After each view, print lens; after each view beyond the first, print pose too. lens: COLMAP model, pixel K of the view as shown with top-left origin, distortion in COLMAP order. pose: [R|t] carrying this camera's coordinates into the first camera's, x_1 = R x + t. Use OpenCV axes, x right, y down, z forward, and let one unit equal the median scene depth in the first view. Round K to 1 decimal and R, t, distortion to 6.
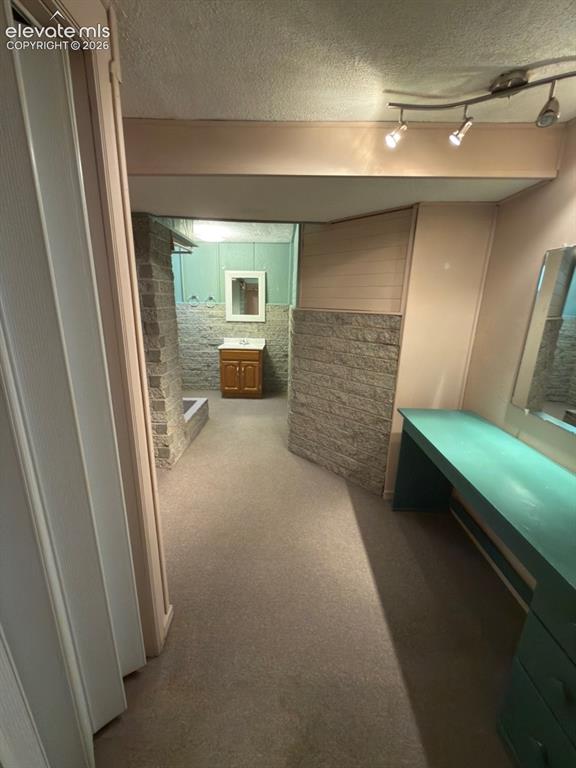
lens RADIAL K [[310.1, 0, 288.1], [0, 310.1, 385.4], [0, 0, 1]] dist [0.003946, 0.000822]
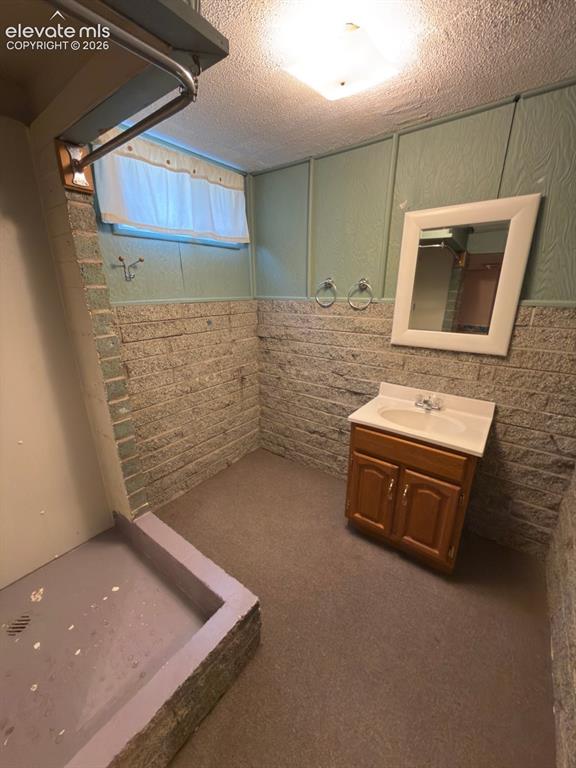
lens RADIAL K [[310.1, 0, 288.0], [0, 310.1, 387.3], [0, 0, 1]] dist [0.003946, 0.000822]
pose [[0.804277, 0.162566, -0.571586, -0.066643], [-0.135919, 0.986681, 0.089372, -0.169939], [0.578502, 0.005809, 0.815660, 0.594443]]
